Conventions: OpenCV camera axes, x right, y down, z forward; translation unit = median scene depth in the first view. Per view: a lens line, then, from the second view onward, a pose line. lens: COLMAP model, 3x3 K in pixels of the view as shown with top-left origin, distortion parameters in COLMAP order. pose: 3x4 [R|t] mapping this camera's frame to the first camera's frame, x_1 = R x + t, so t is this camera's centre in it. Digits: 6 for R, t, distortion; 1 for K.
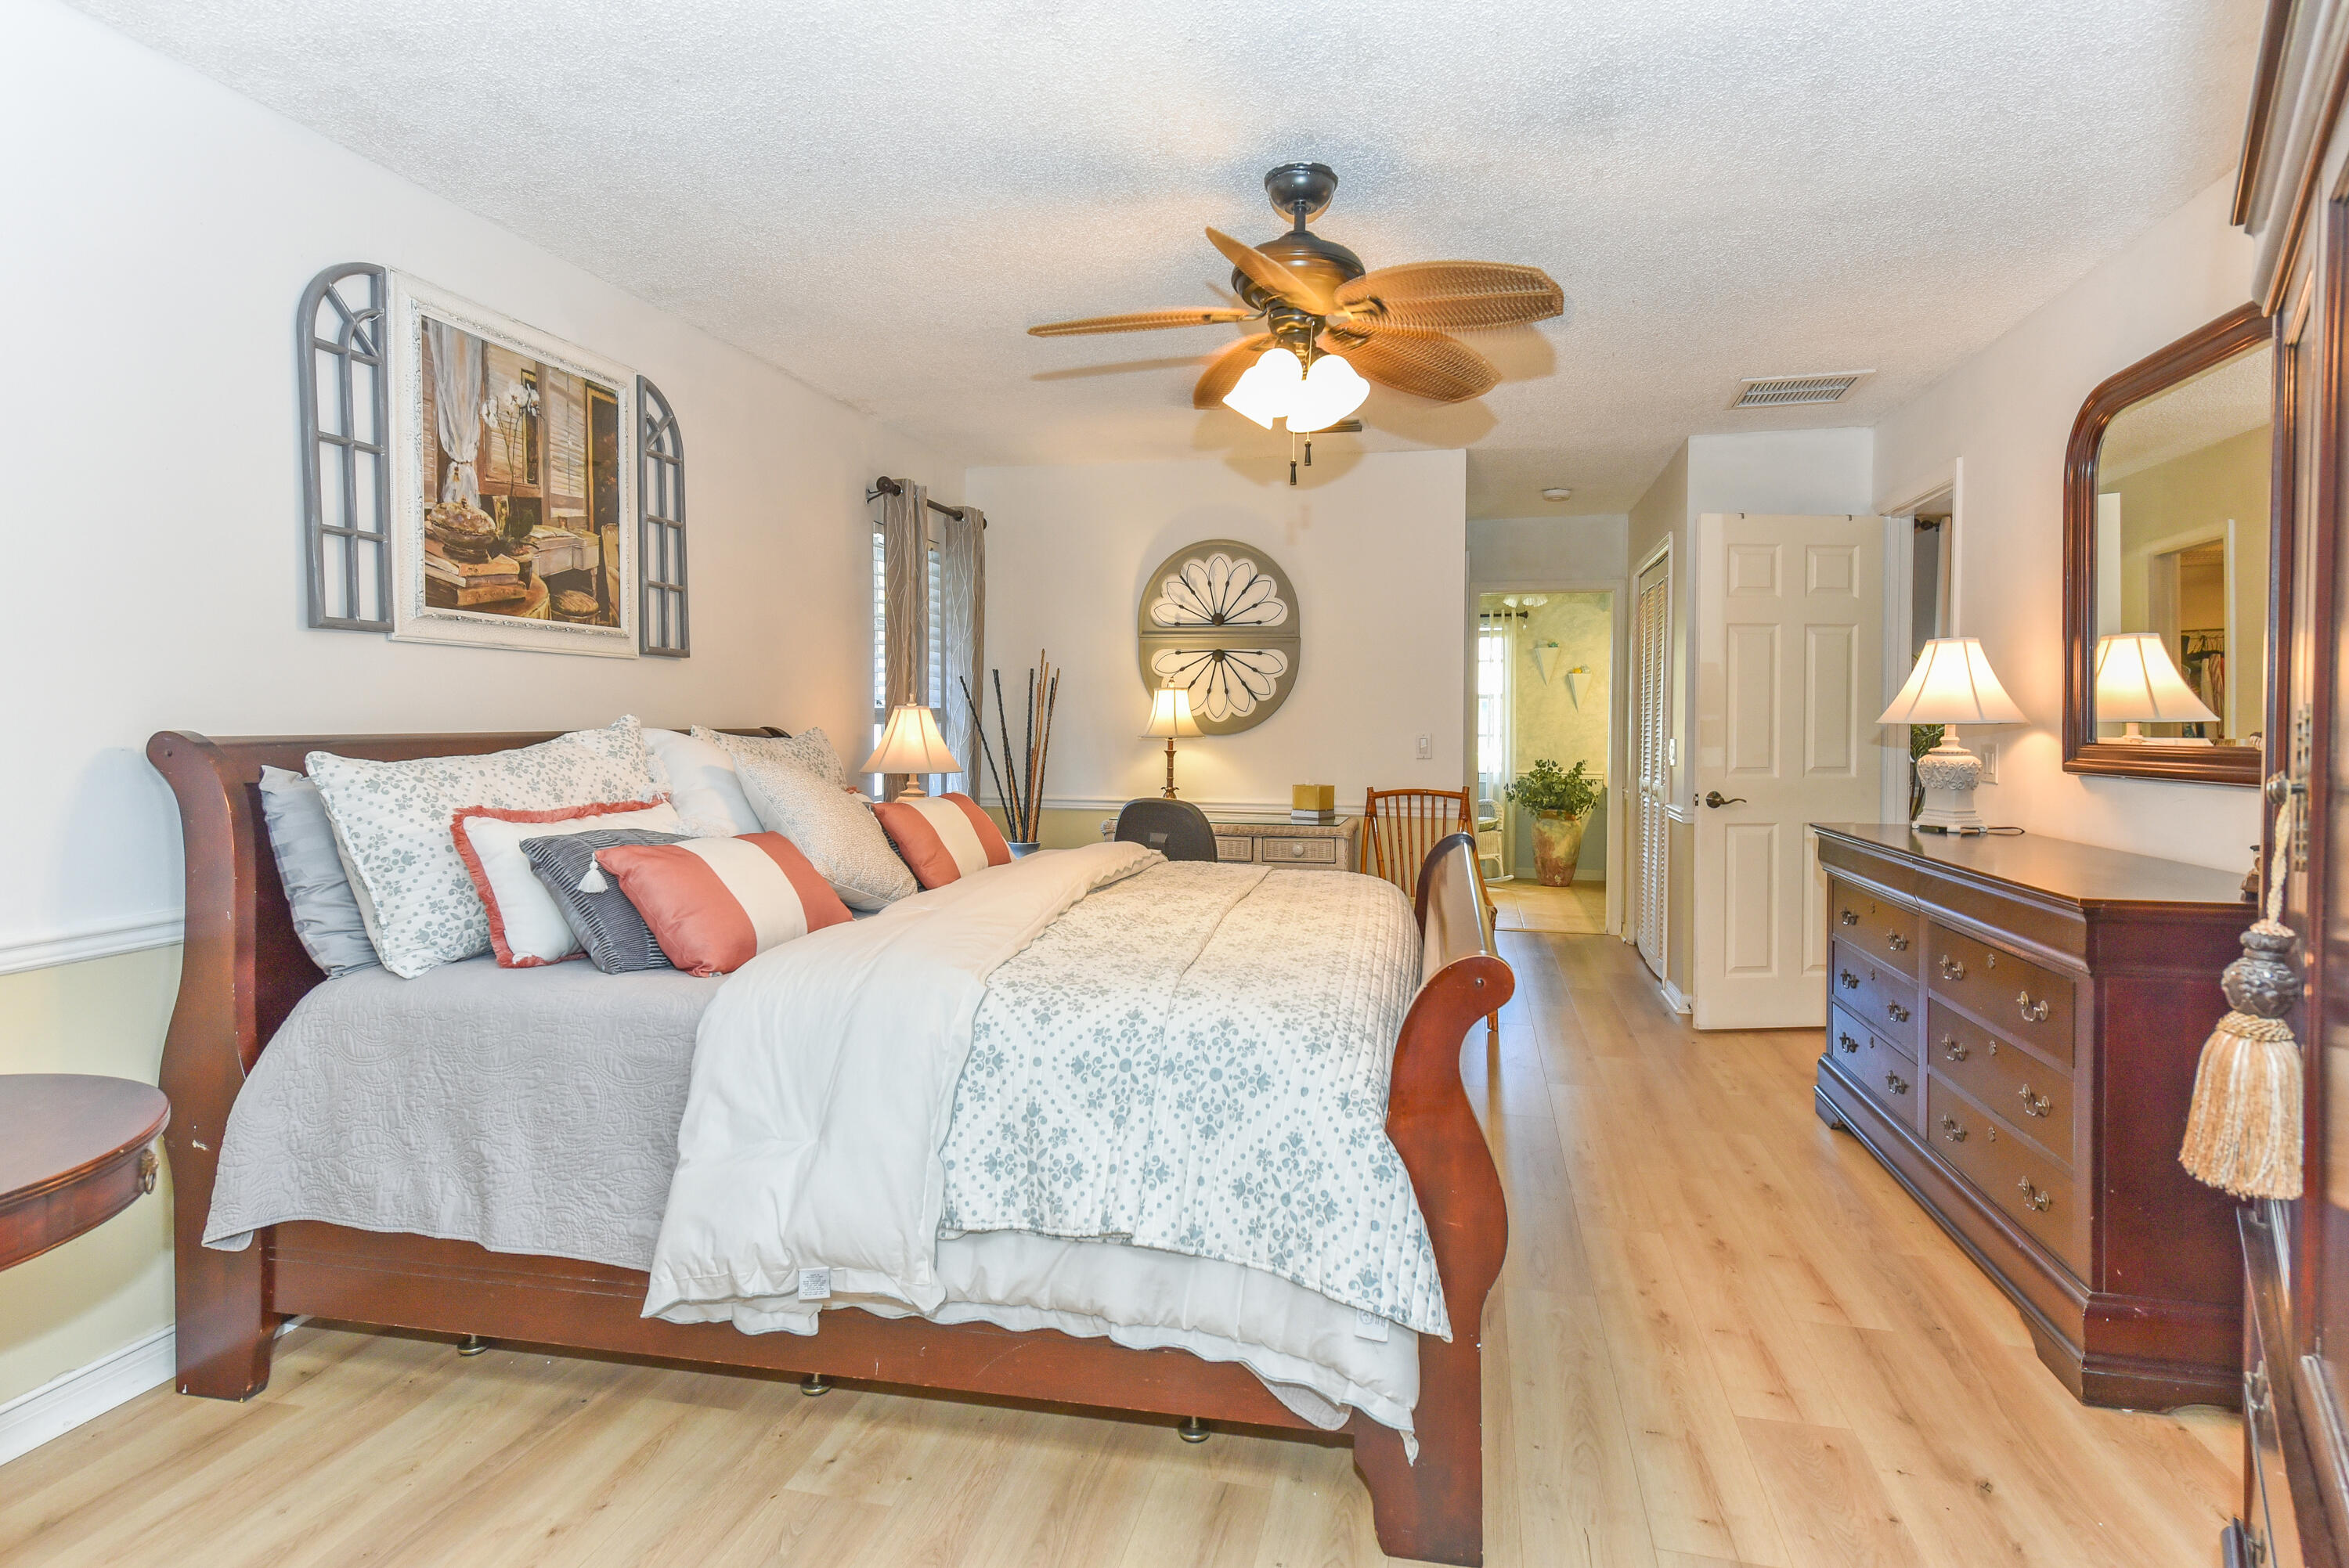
lens RADIAL K [[1329.6, 0, 1125.1], [0, 1329.6, 787.7], [0, 0, 1]] dist [-0.005643, -0.003713]
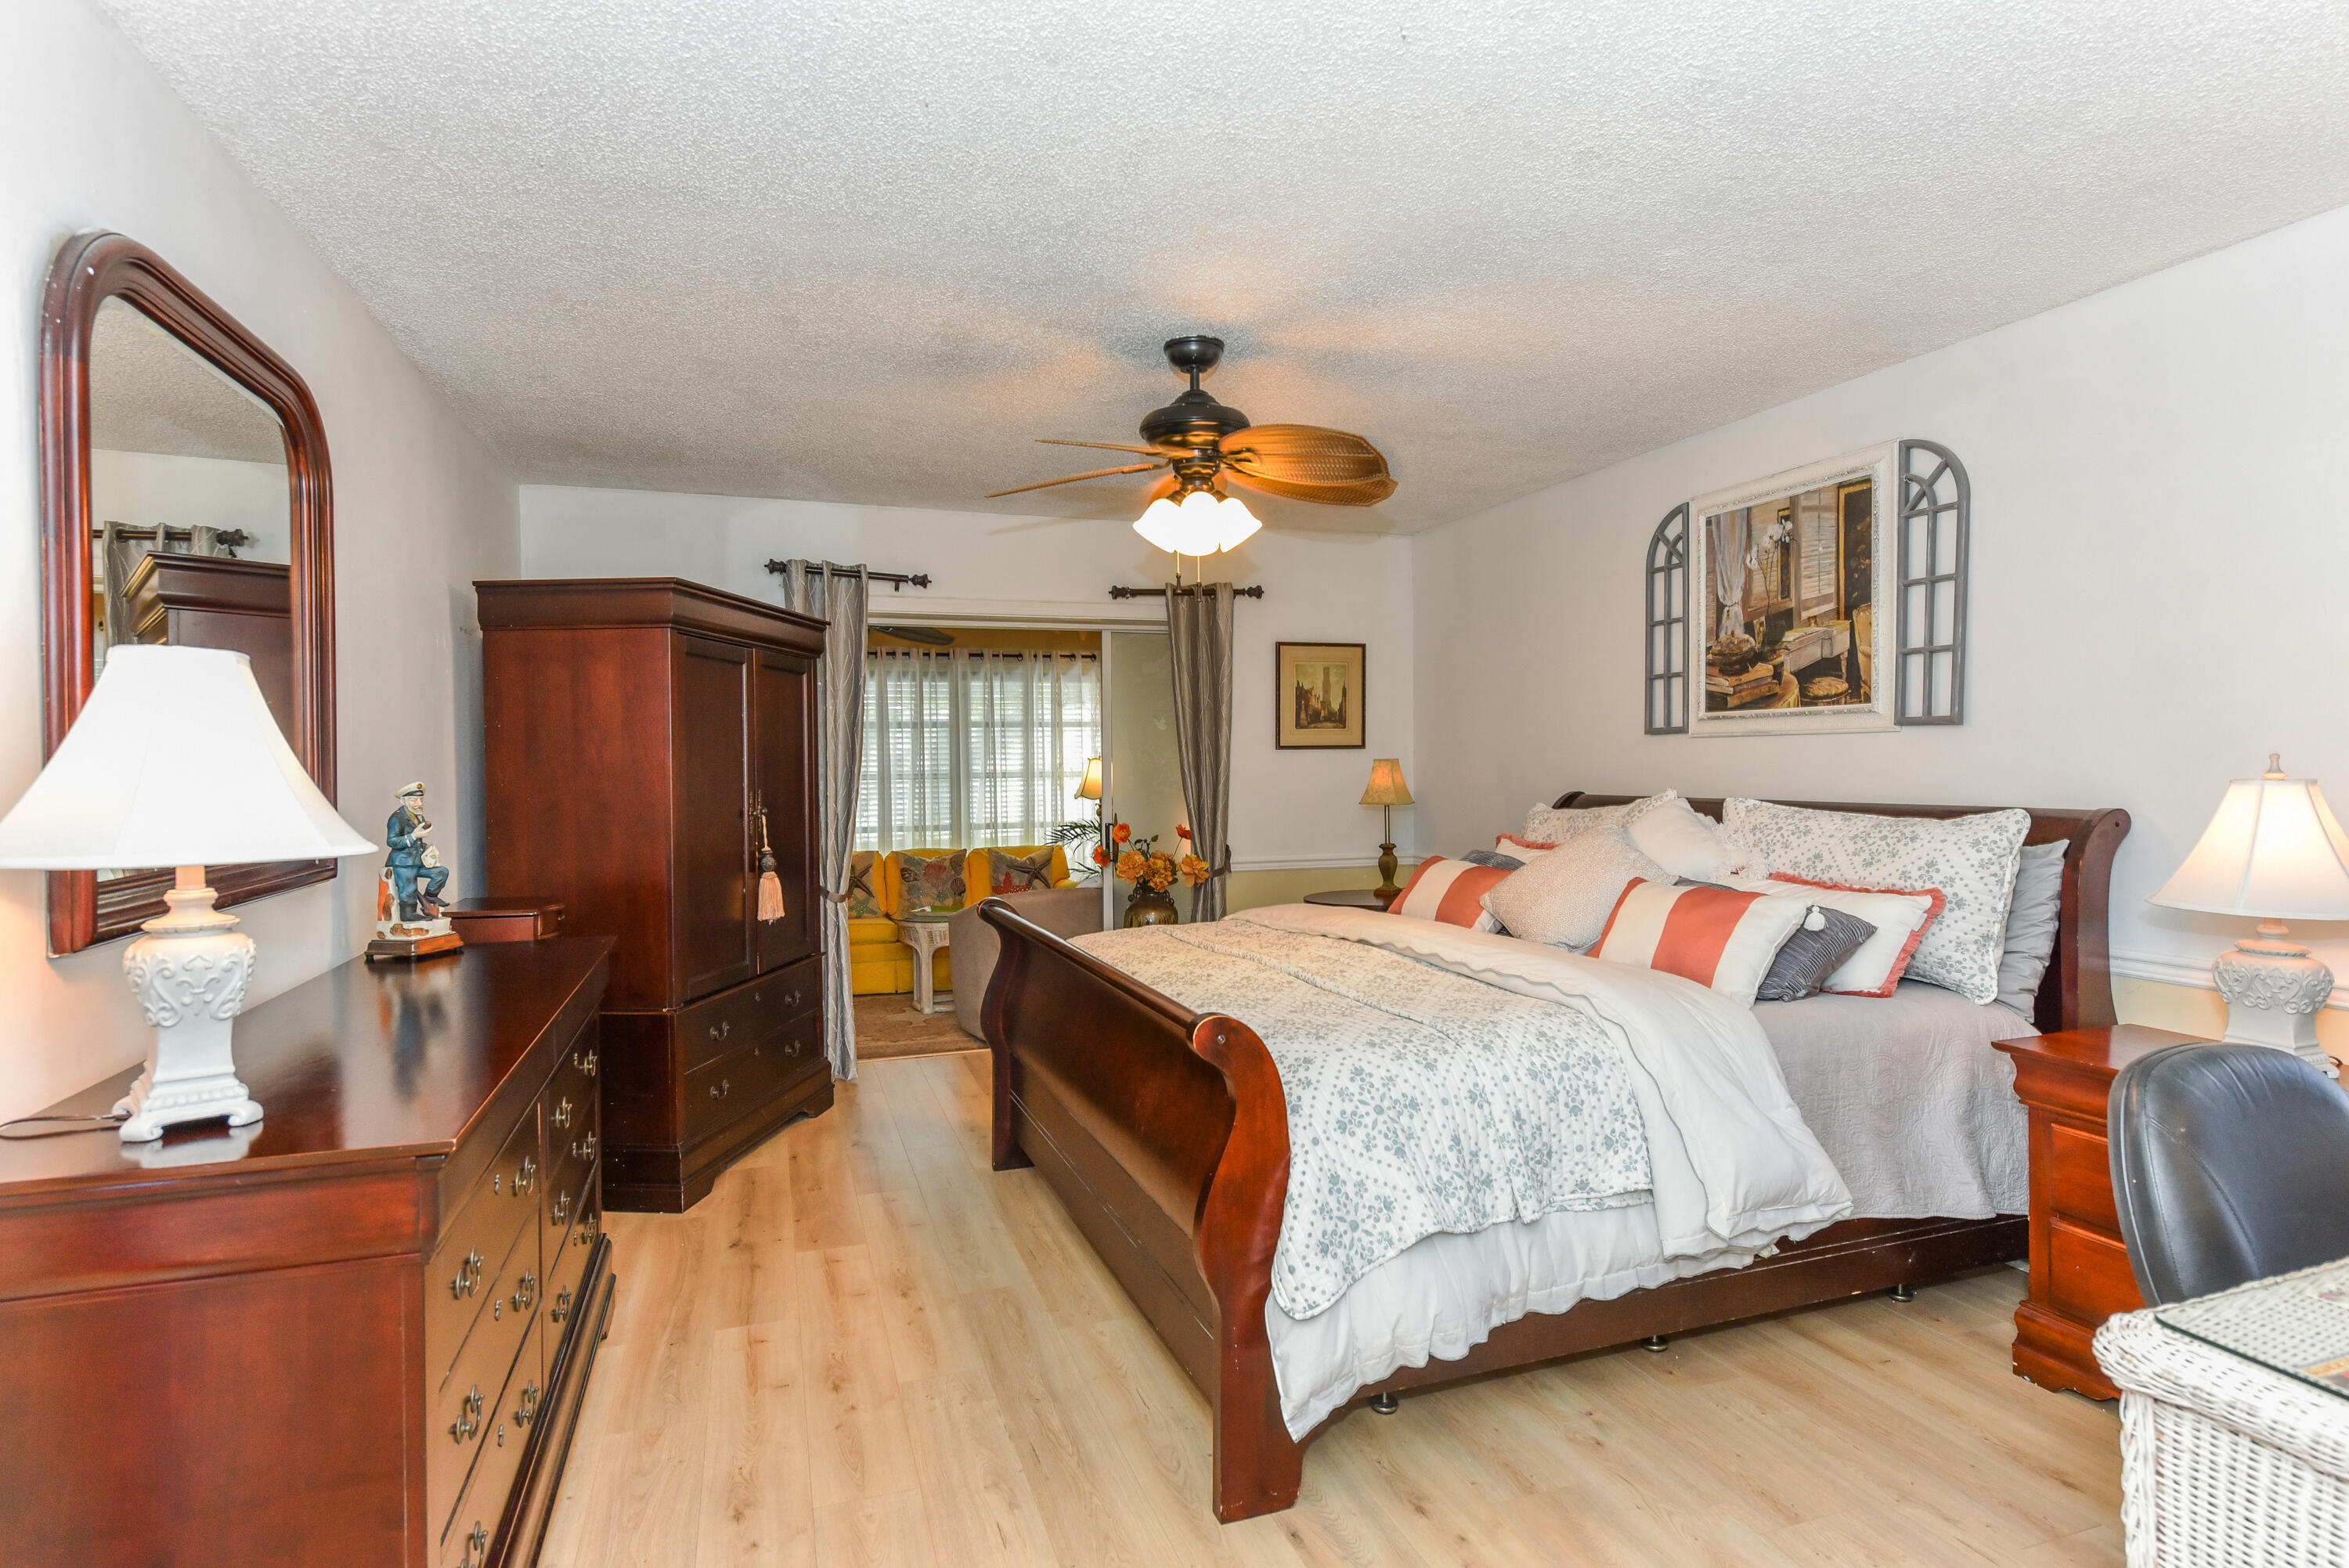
lens RADIAL K [[1199.3, 0, 1172.5], [0, 1199.3, 786.2], [0, 0, 1]] dist [0.000193, 0.008510]
pose [[-0.843939, 0.016239, -0.536193, 0.639856], [-0.018273, 0.998091, 0.058990, -0.112092], [0.536127, 0.059582, -0.842032, 1.663658]]
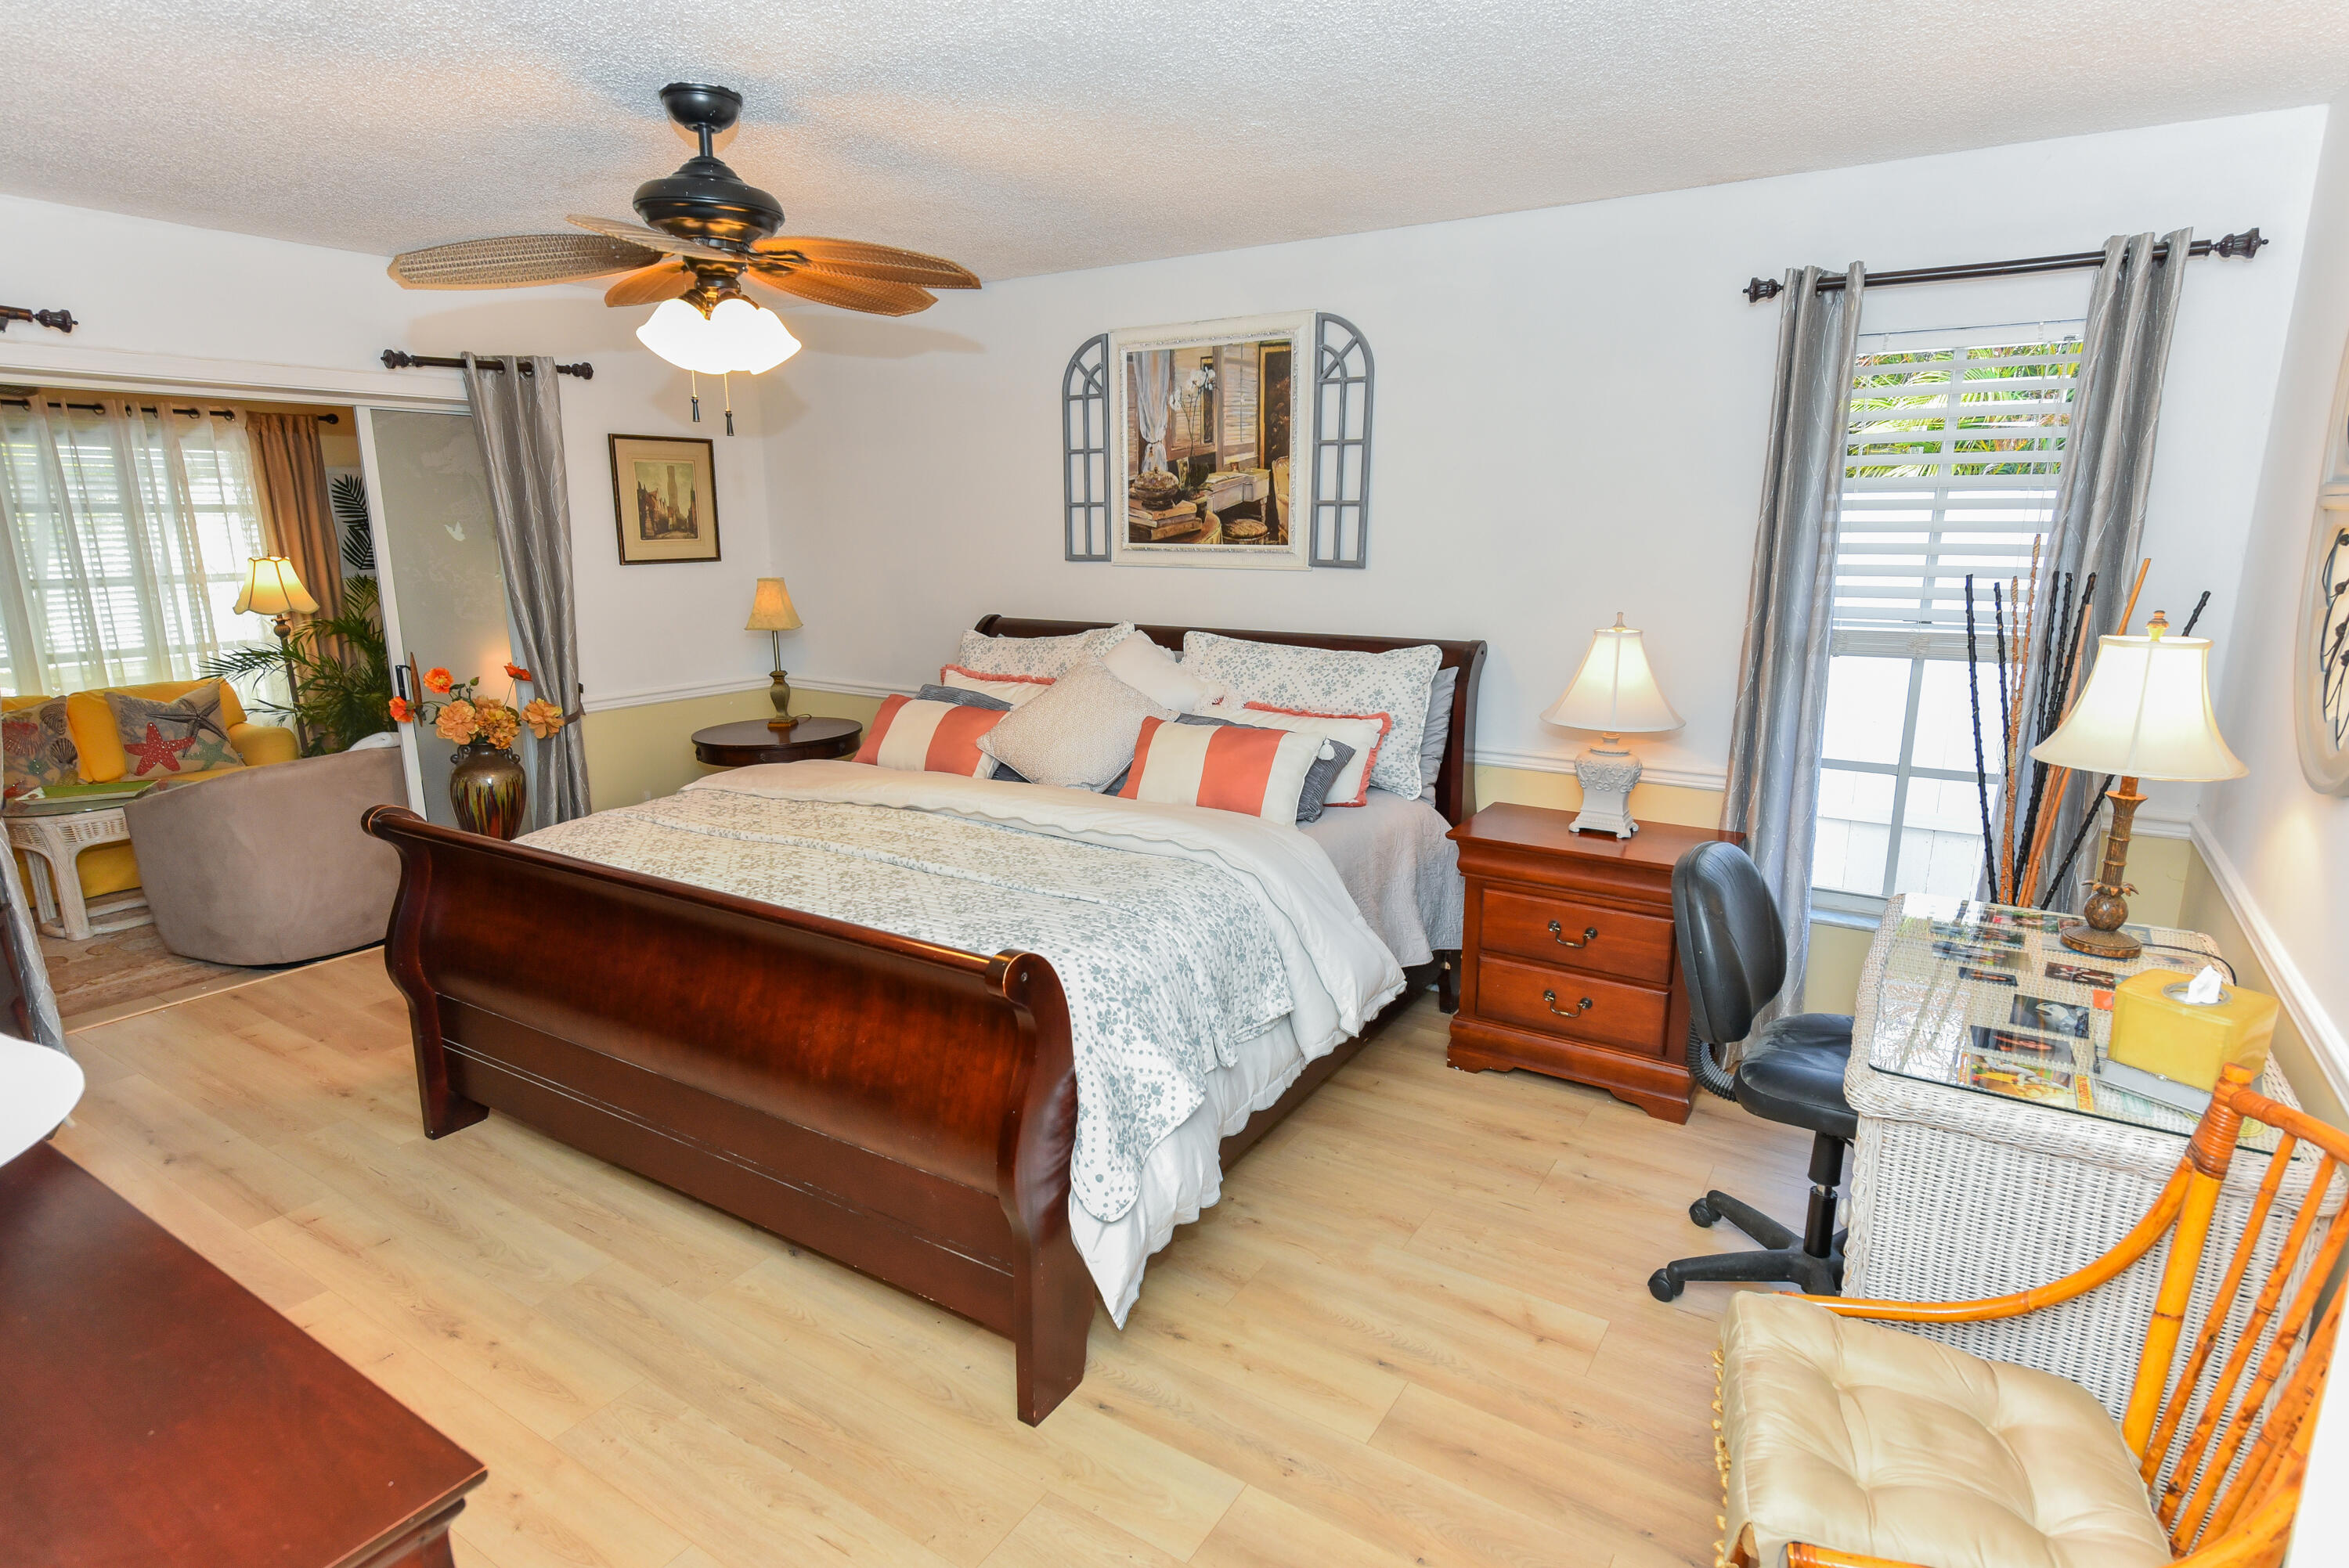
lens RADIAL K [[1217.4, 0, 1172.1], [0, 1217.4, 782.7], [0, 0, 1]] dist [0.012926, 0.000384]
pose [[-0.341328, 0.199424, -0.918545, 0.786725], [-0.039852, 0.973285, 0.226117, -0.173382], [0.939099, 0.113786, -0.324262, 1.425946]]
